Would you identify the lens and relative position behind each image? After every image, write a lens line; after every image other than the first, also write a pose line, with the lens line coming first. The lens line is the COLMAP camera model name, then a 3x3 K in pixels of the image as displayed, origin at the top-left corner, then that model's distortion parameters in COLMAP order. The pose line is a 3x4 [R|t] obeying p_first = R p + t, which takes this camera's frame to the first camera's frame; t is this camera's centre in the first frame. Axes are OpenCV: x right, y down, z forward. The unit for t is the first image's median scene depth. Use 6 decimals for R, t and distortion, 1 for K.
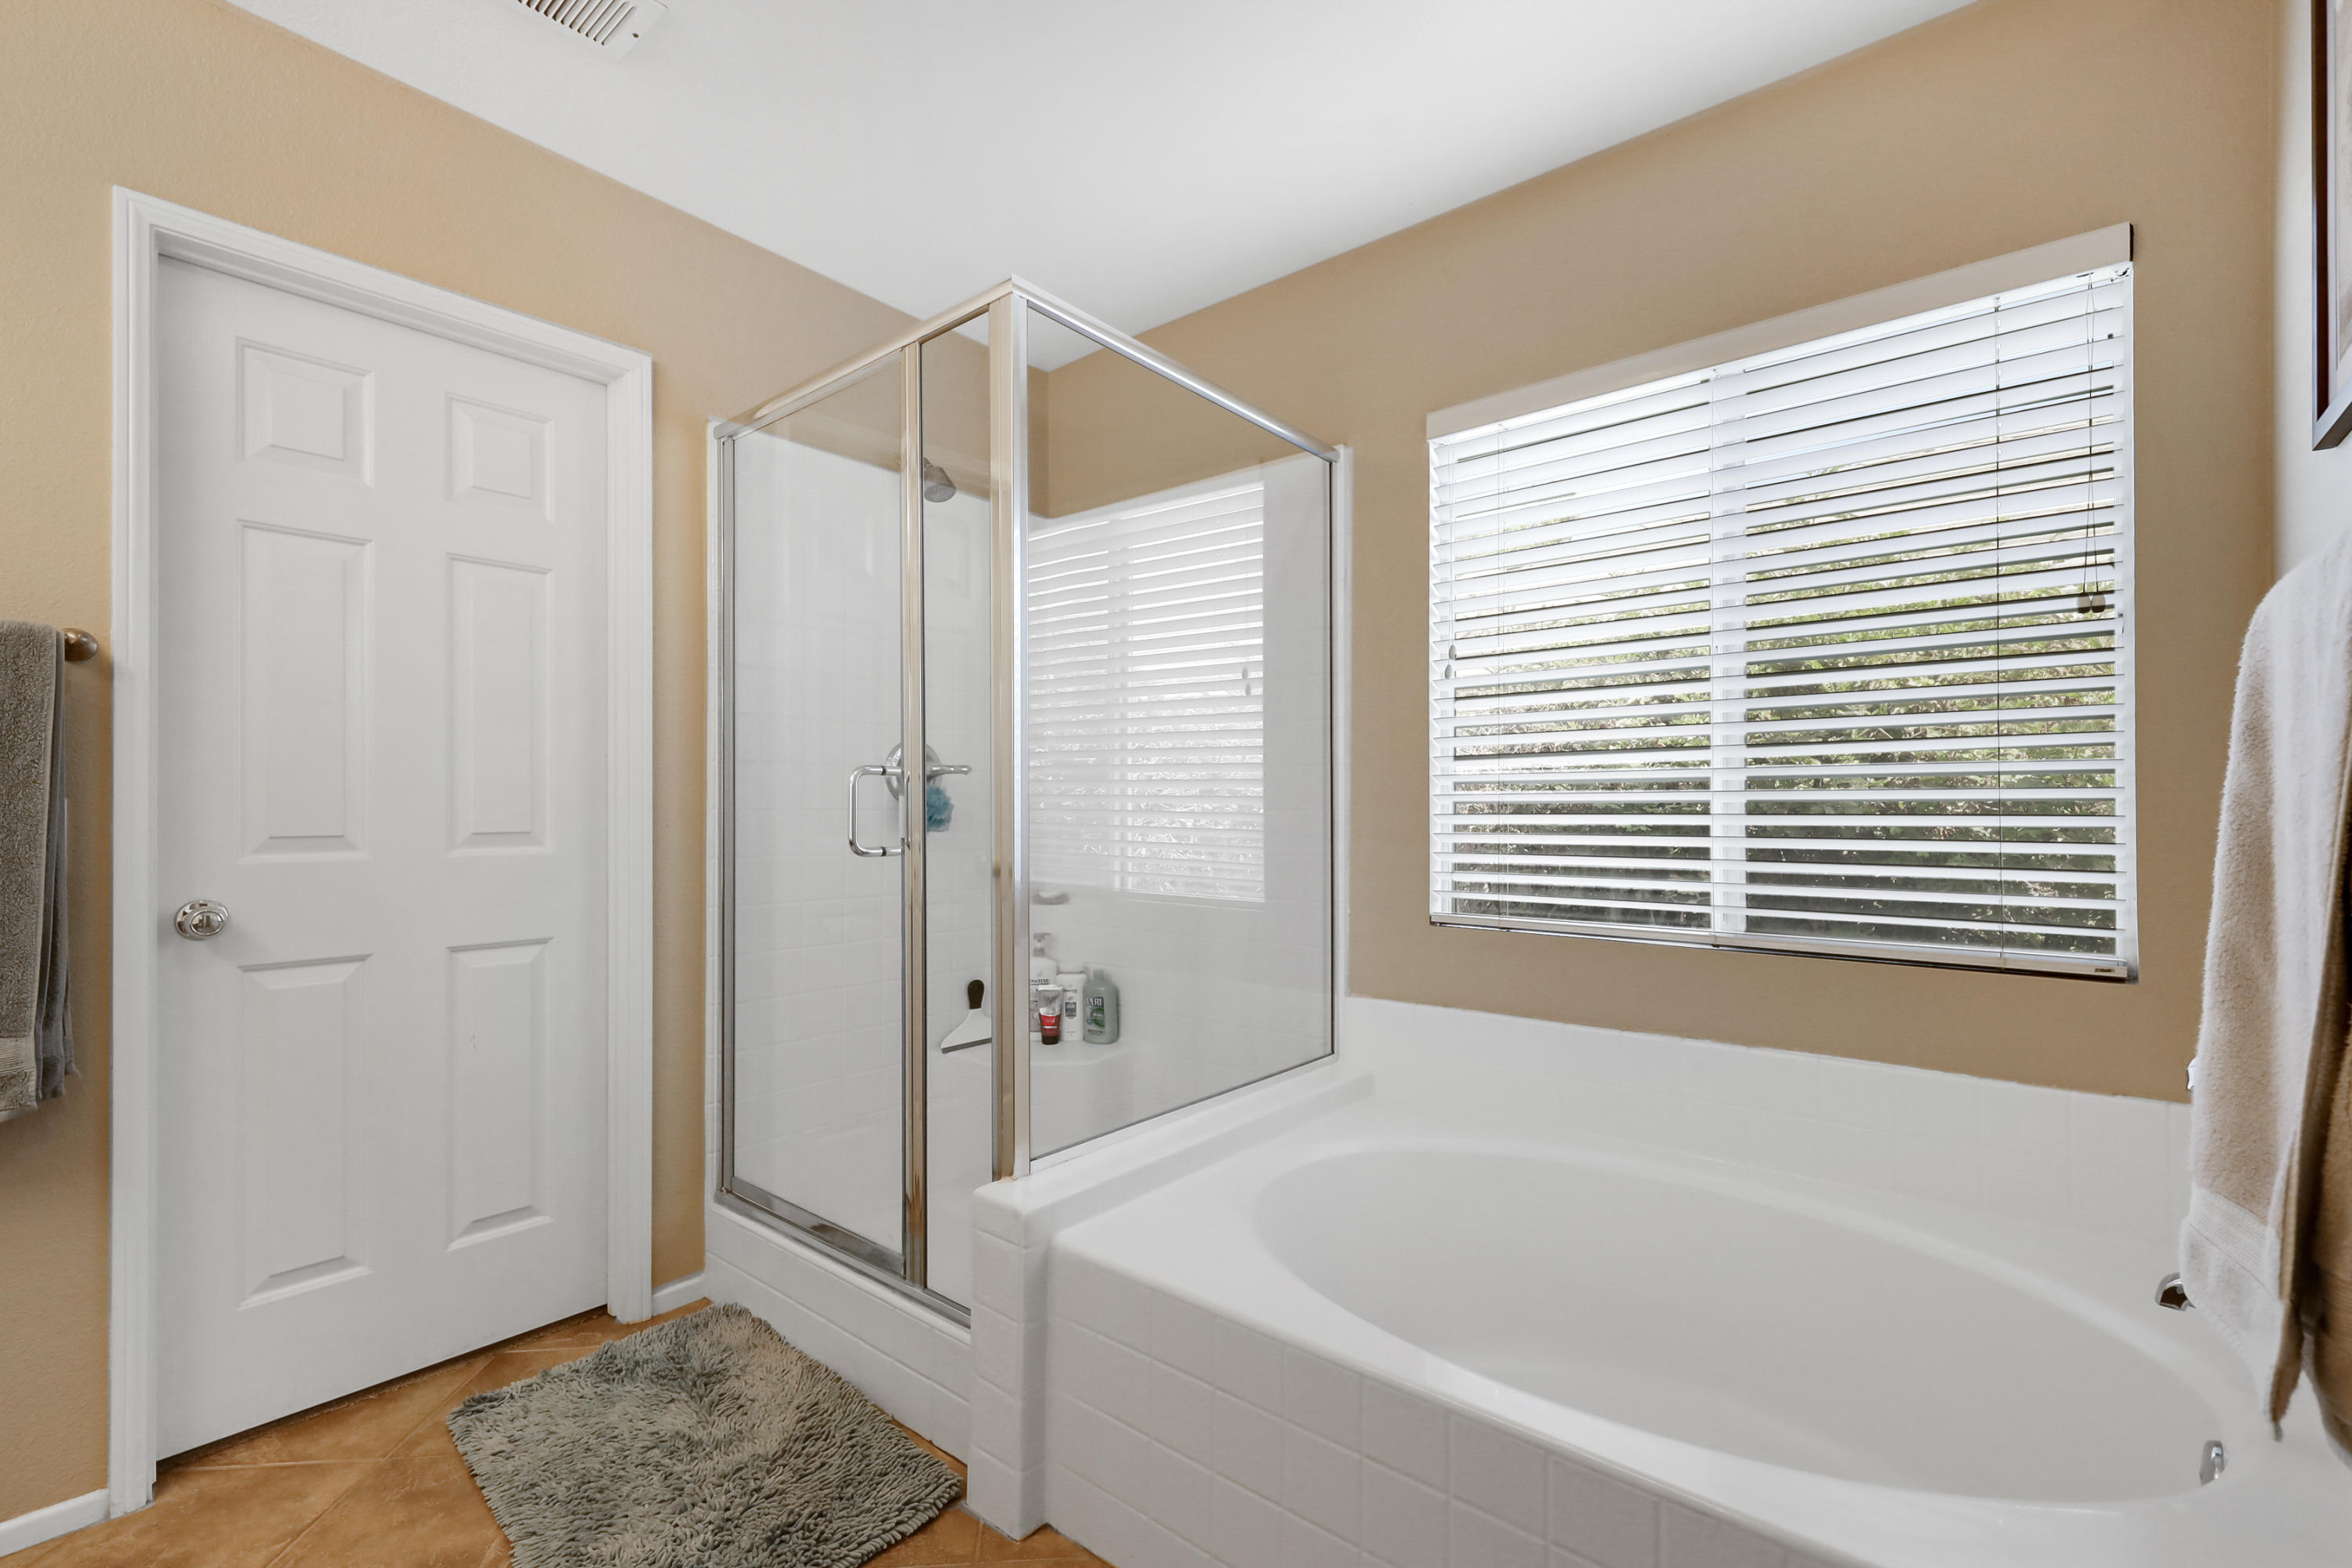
lens RADIAL K [[1085.9, 0, 1176.0], [0, 1085.9, 784.0], [0, 0, 1]] dist [0.004002, 0.000083]
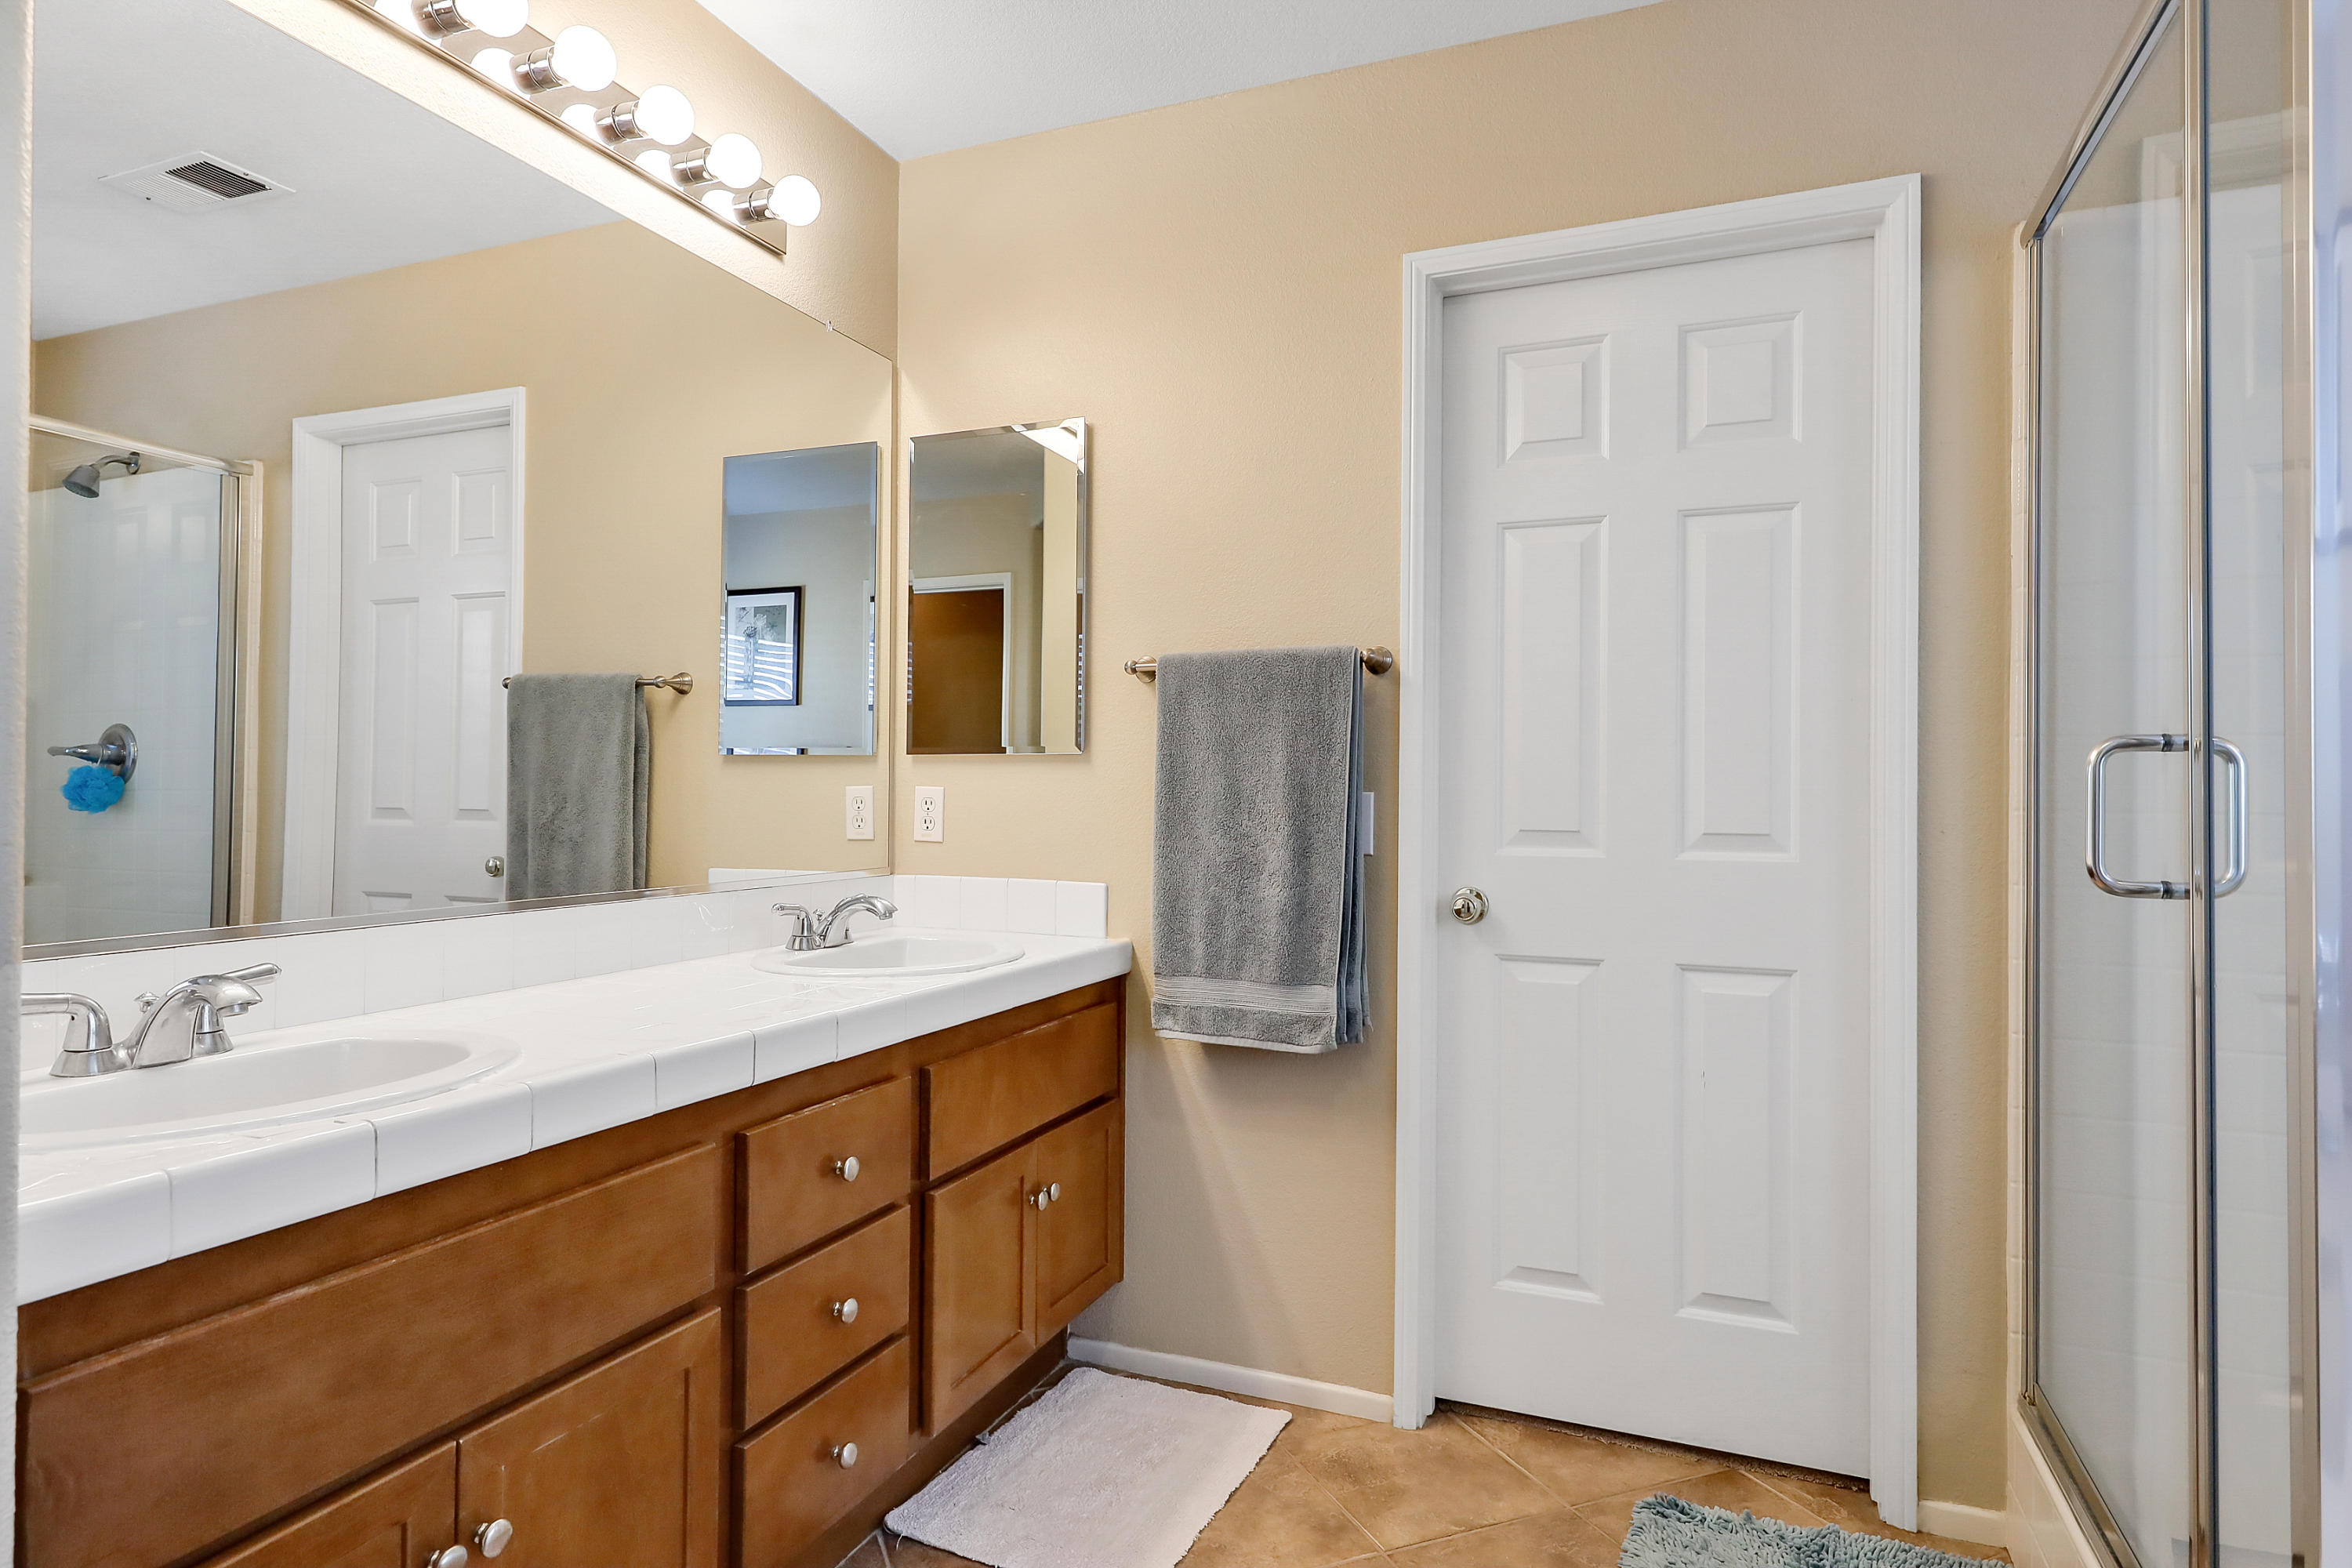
lens RADIAL K [[1331.0, 0, 1186.0], [0, 1331.0, 767.5], [0, 0, 1]] dist [0.016835, 0.000059]
pose [[0.273473, -0.015009, -0.961763, 0.273626], [0.009177, 0.999873, -0.012994, 0.003774], [0.961836, -0.005273, 0.273576, 0.362969]]
